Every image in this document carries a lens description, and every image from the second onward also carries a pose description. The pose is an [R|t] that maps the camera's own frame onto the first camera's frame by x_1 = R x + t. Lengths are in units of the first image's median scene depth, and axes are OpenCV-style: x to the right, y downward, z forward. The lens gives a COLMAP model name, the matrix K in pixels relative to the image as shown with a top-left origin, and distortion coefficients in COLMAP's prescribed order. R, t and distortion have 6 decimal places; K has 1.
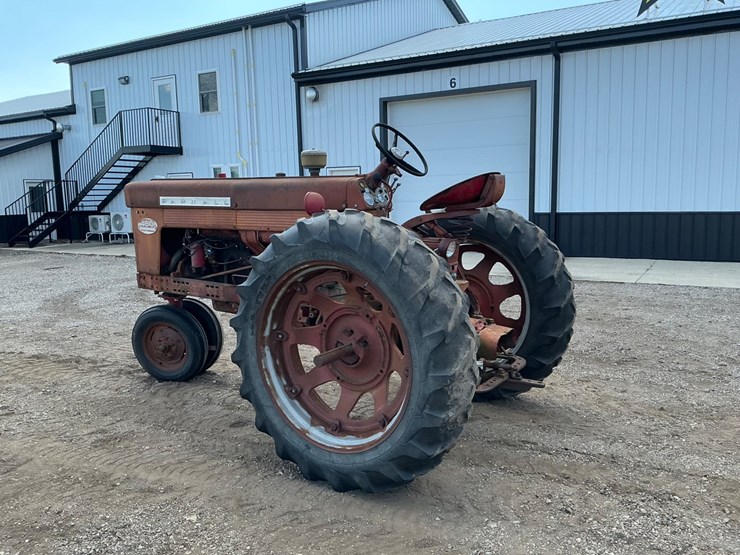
lens RADIAL K [[610.7, 0, 369.2], [0, 610.7, 276.7], [0, 0, 1]] dist [0.055294, -0.106305]
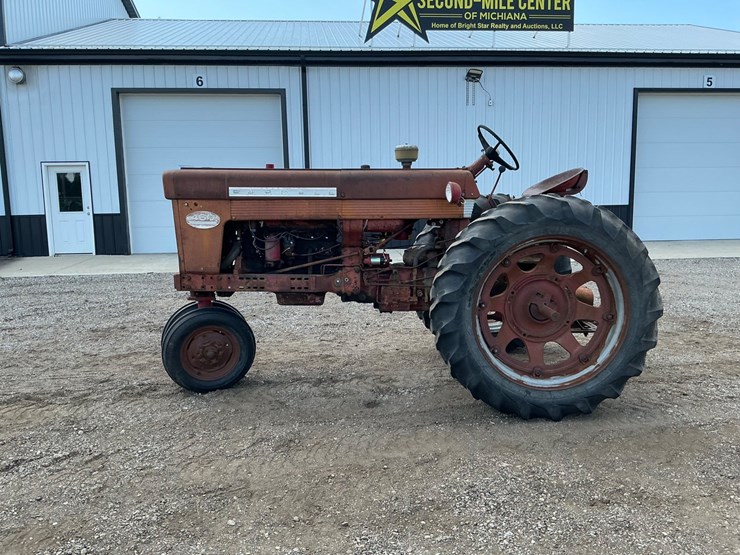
lens RADIAL K [[610.7, 0, 364.3], [0, 610.7, 279.9], [0, 0, 1]] dist [0.055294, -0.106305]
pose [[0.811043, -0.077519, 0.579828, -0.697437], [0.078771, 0.996626, 0.023061, 0.003212], [-0.579659, 0.026971, 0.814412, 0.133303]]
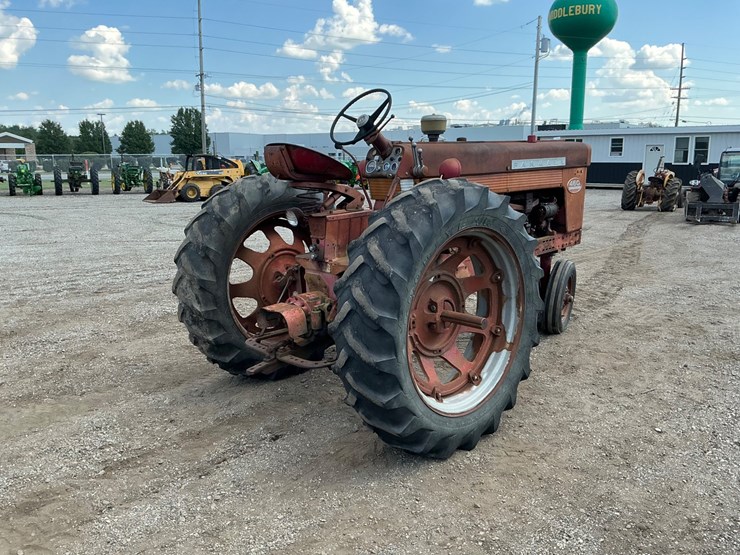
lens RADIAL K [[610.7, 0, 369.9], [0, 610.7, 282.0], [0, 0, 1]] dist [0.055294, -0.106305]
pose [[-0.198902, 0.222304, -0.954473, 0.808488], [-0.123469, 0.960488, 0.249434, -0.155406], [0.972211, 0.167460, -0.163595, 0.949107]]
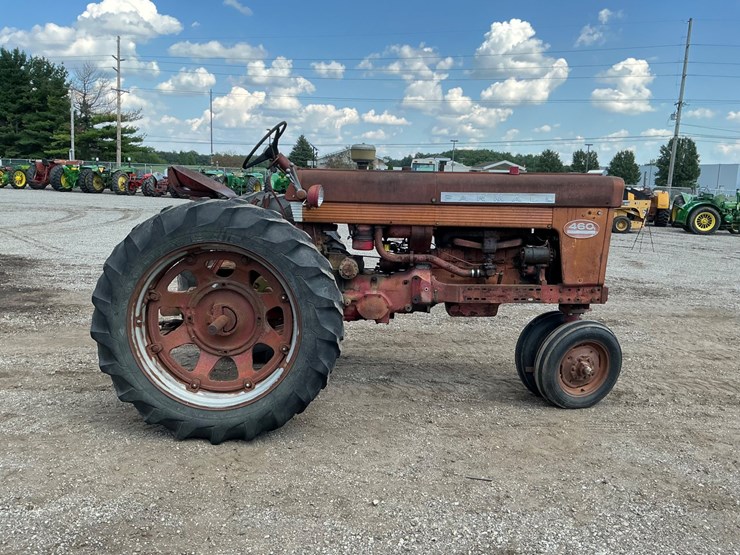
lens RADIAL K [[610.7, 0, 370.8], [0, 610.7, 274.7], [0, 0, 1]] dist [0.055294, -0.106305]
pose [[-0.822965, 0.083597, -0.561908, 0.428910], [-0.093806, 0.955539, 0.279545, -0.244982], [0.560294, 0.282766, -0.778533, 1.602803]]
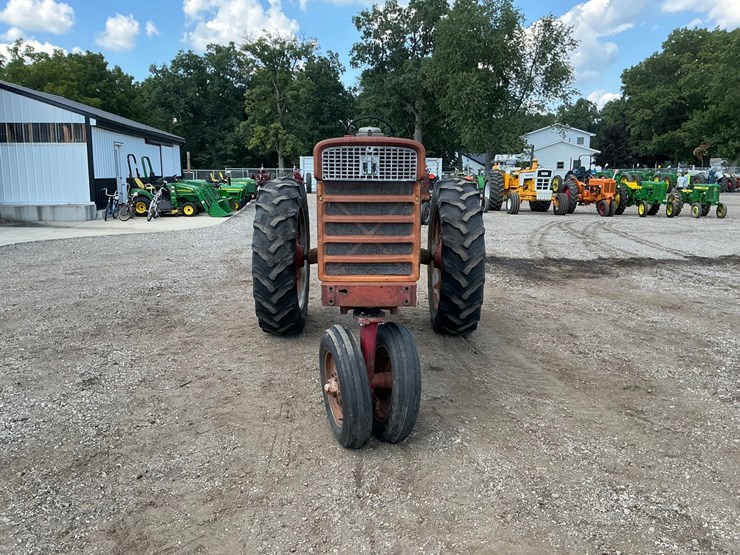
lens RADIAL K [[610.7, 0, 371.9], [0, 610.7, 276.7], [0, 0, 1]] dist [0.055294, -0.106305]
pose [[-0.567845, -0.114738, 0.815100, -0.892132], [0.126342, 0.966354, 0.224047, -0.165120], [-0.813382, 0.230206, -0.534243, 1.425120]]
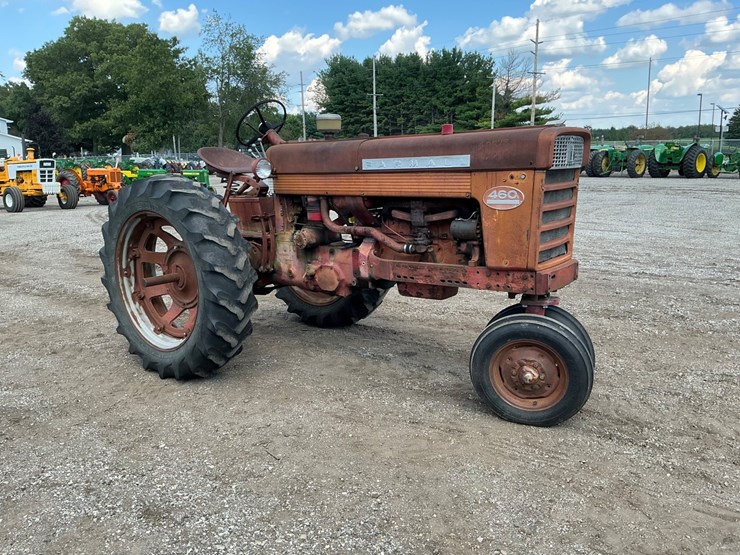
lens RADIAL K [[610.7, 0, 371.9], [0, 610.7, 275.1], [0, 0, 1]] dist [0.055294, -0.106305]
pose [[-0.996710, 0.032634, 0.074185, -0.194544], [0.055131, 0.943944, 0.325470, -0.241978], [-0.059405, 0.328489, -0.942638, 1.756557]]
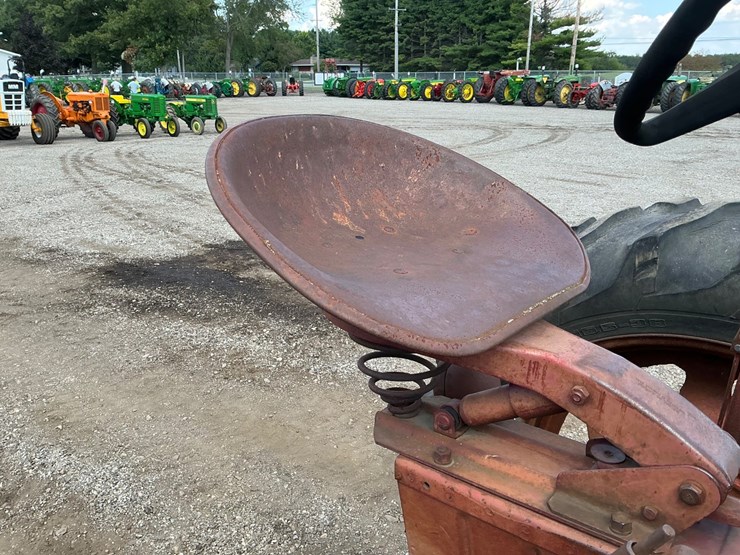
lens RADIAL K [[610.7, 0, 372.0], [0, 610.7, 288.6], [0, 0, 1]] dist [0.055294, -0.106305]
pose [[-0.996092, -0.004403, 0.088216, 0.110579], [0.036015, 0.891713, 0.451167, -0.155309], [-0.080650, 0.452580, -0.888069, 0.886998]]
